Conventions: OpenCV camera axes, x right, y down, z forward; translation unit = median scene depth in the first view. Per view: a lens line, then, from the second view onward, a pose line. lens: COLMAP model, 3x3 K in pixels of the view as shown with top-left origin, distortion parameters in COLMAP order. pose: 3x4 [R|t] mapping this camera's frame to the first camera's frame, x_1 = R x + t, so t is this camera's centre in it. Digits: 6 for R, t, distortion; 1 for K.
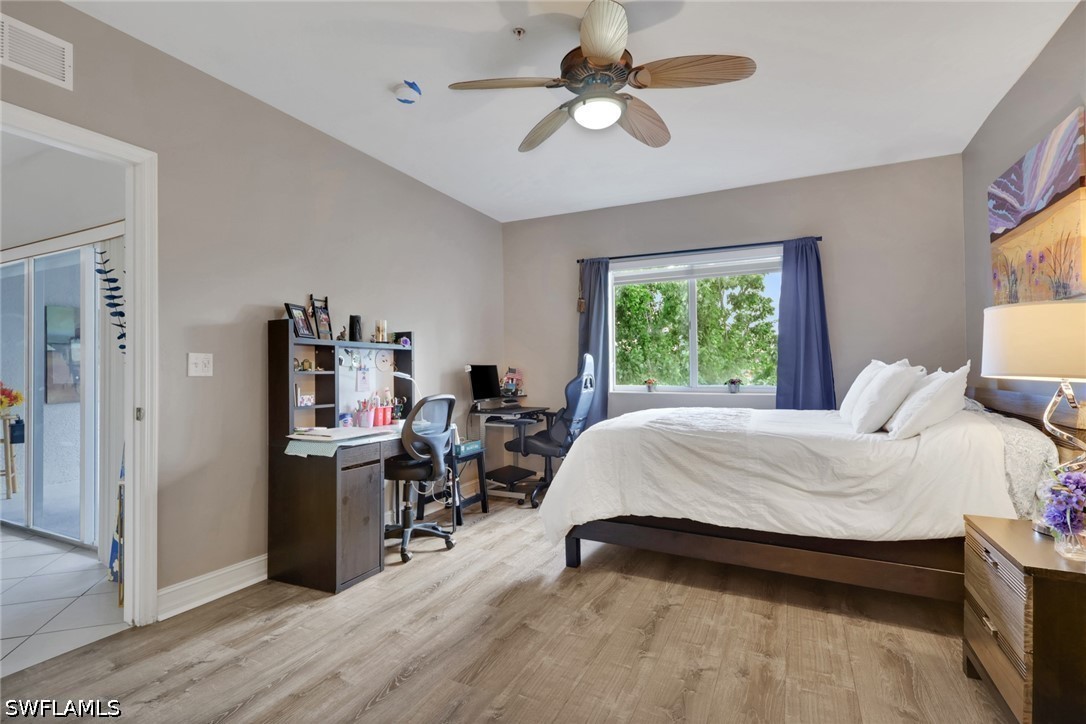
lens RADIAL K [[526.3, 0, 538.8], [0, 526.3, 373.2], [0, 0, 1]] dist [0.000366, 0.000200]
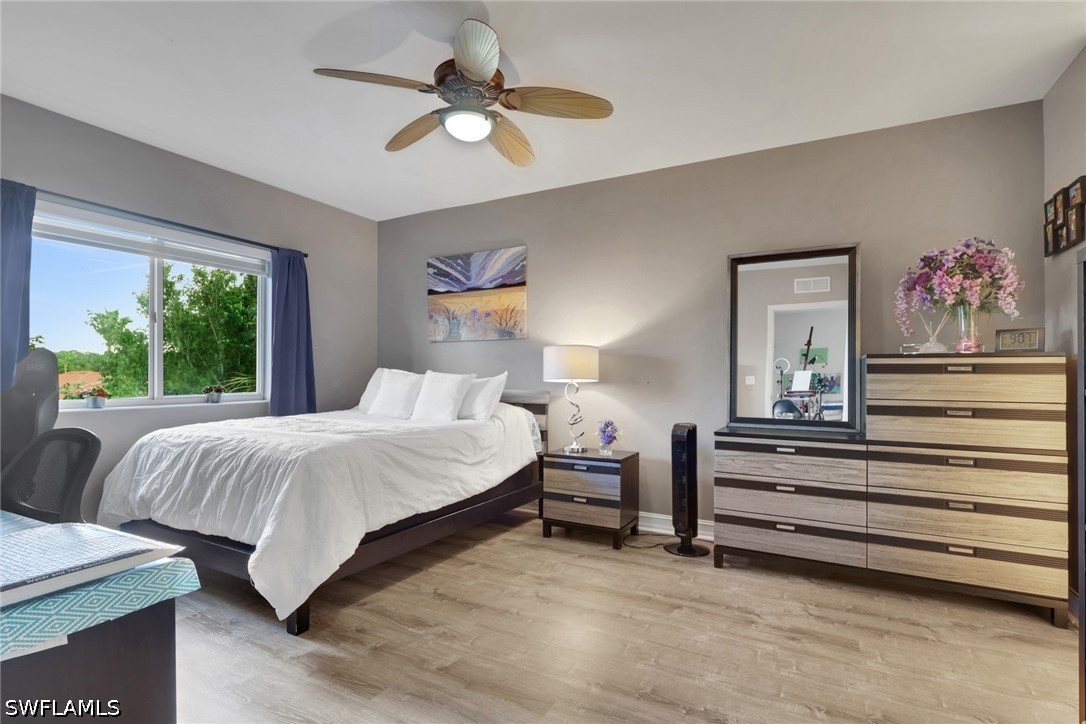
lens RADIAL K [[526.3, 0, 538.8], [0, 526.3, 373.2], [0, 0, 1]] dist [0.000366, 0.000200]
pose [[0.019790, 0.004369, 0.999795, -0.810581], [0.004945, 0.999978, -0.004468, -0.006446], [-0.999792, 0.005032, 0.019768, 0.739546]]
